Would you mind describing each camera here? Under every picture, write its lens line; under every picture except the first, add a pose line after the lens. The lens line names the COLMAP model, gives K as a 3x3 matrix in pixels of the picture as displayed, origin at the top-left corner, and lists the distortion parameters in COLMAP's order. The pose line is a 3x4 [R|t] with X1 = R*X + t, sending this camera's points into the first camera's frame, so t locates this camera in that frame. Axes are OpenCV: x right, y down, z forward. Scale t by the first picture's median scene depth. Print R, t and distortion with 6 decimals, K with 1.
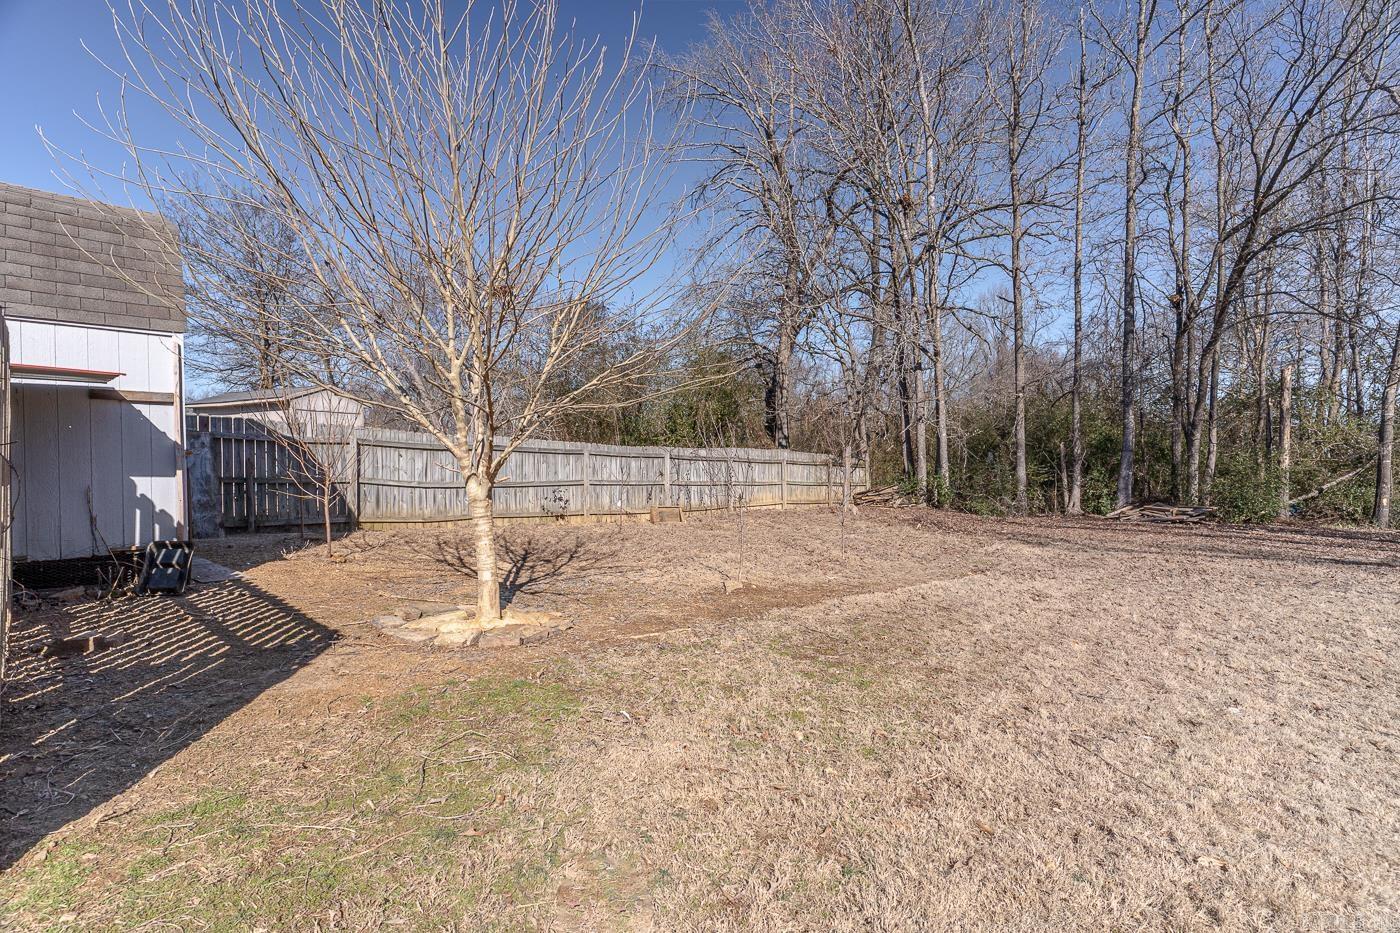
lens RADIAL K [[672.5, 0, 699.4], [0, 672.5, 467.6], [0, 0, 1]] dist [-0.001427, -0.000581]
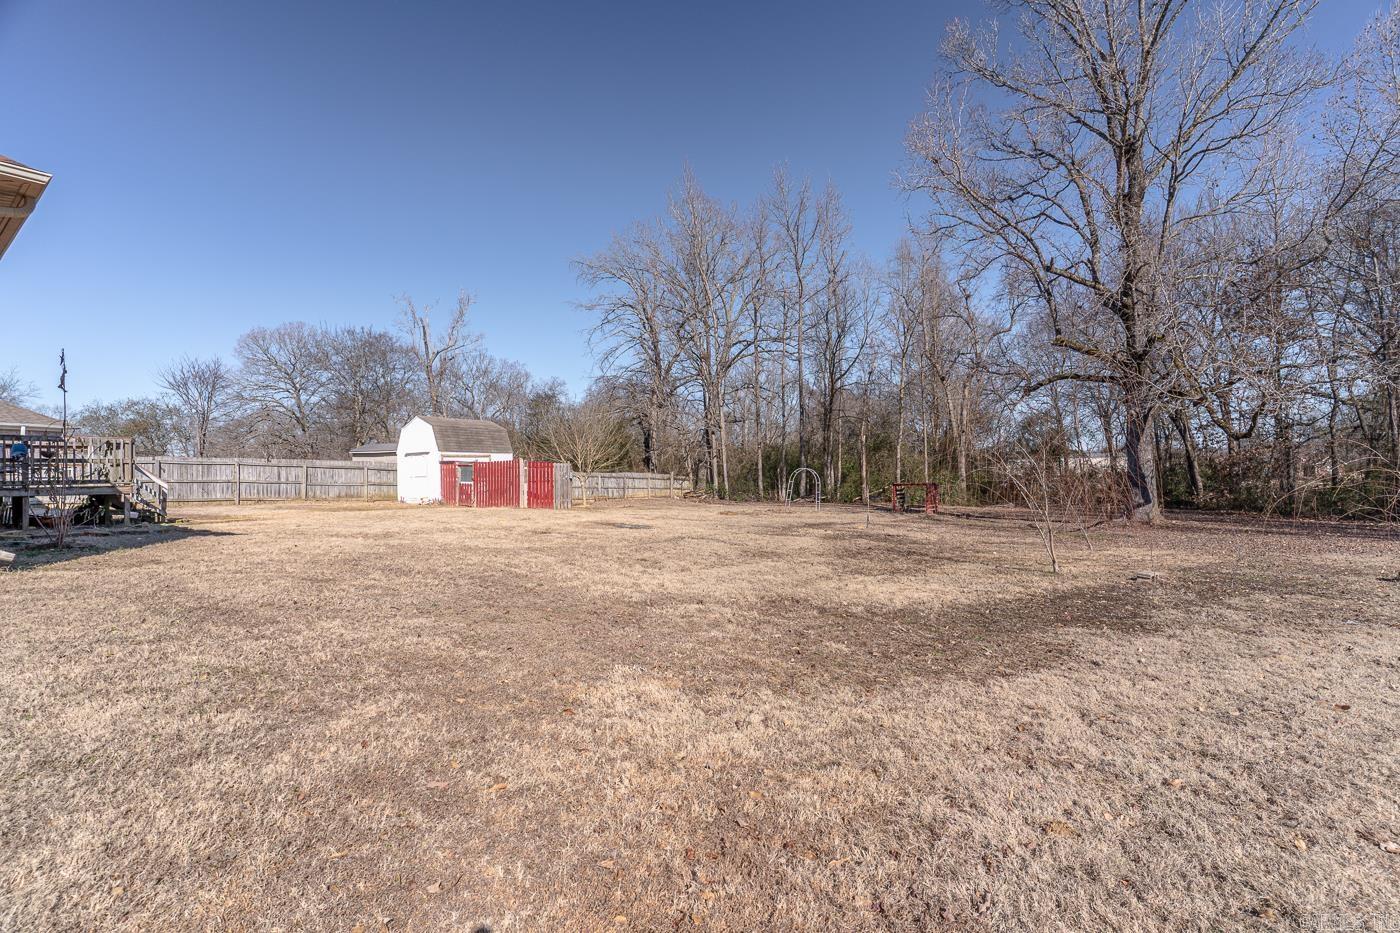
lens RADIAL K [[672.5, 0, 702.7], [0, 672.5, 475.6], [0, 0, 1]] dist [-0.001427, -0.000581]
pose [[0.986397, -0.005726, 0.164281, -0.058449], [0.007857, 0.999893, -0.012329, 0.010274], [-0.164193, 0.013452, 0.986336, -1.094377]]
